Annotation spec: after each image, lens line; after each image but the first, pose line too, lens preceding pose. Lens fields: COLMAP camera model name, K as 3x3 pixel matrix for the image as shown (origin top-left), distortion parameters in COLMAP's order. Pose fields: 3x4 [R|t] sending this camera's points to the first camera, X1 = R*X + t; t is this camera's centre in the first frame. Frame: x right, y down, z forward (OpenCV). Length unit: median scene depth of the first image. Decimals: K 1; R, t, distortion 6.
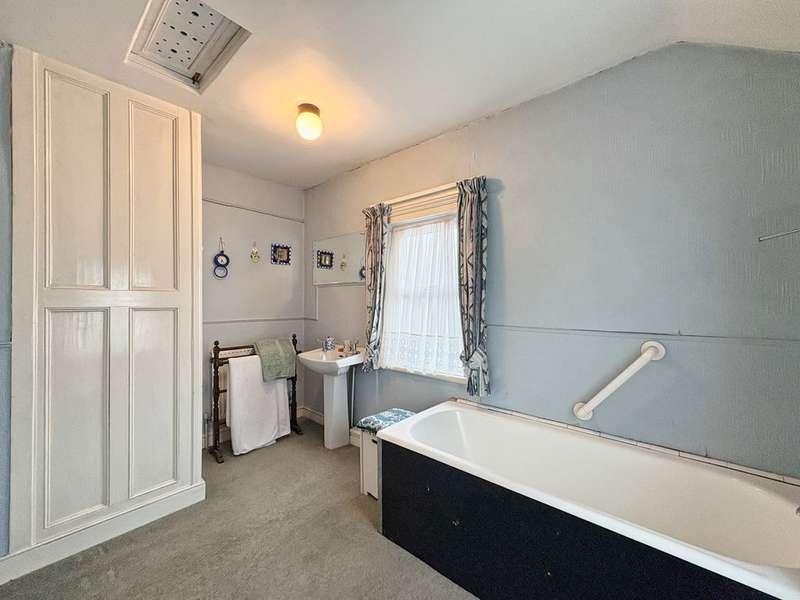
lens RADIAL K [[334.7, 0, 408.3], [0, 334.7, 302.1], [0, 0, 1]] dist [0.000339, -0.000837]
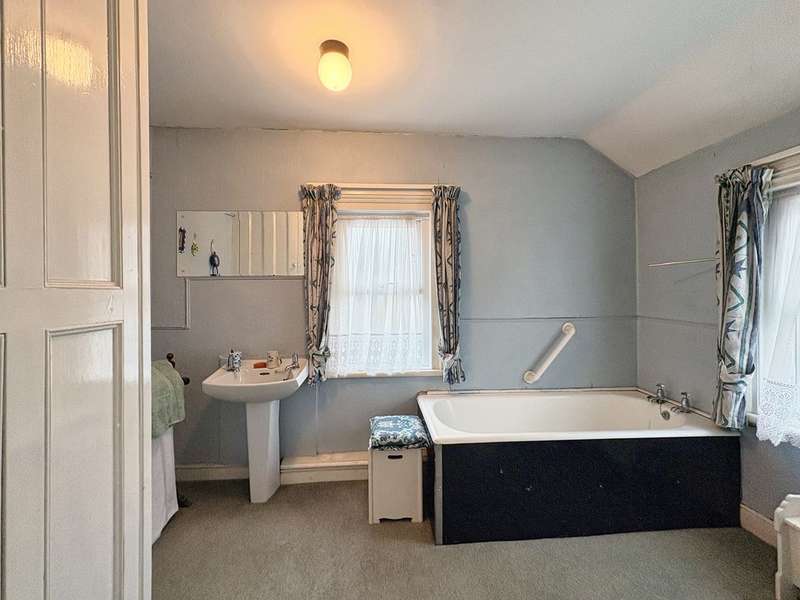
lens RADIAL K [[334.7, 0, 403.3], [0, 334.7, 293.3], [0, 0, 1]] dist [0.000339, -0.000837]
pose [[0.698620, -0.007585, 0.715453, -0.688331], [0.009025, 0.999958, 0.001788, -0.022385], [-0.715436, 0.005208, 0.698659, 0.337328]]
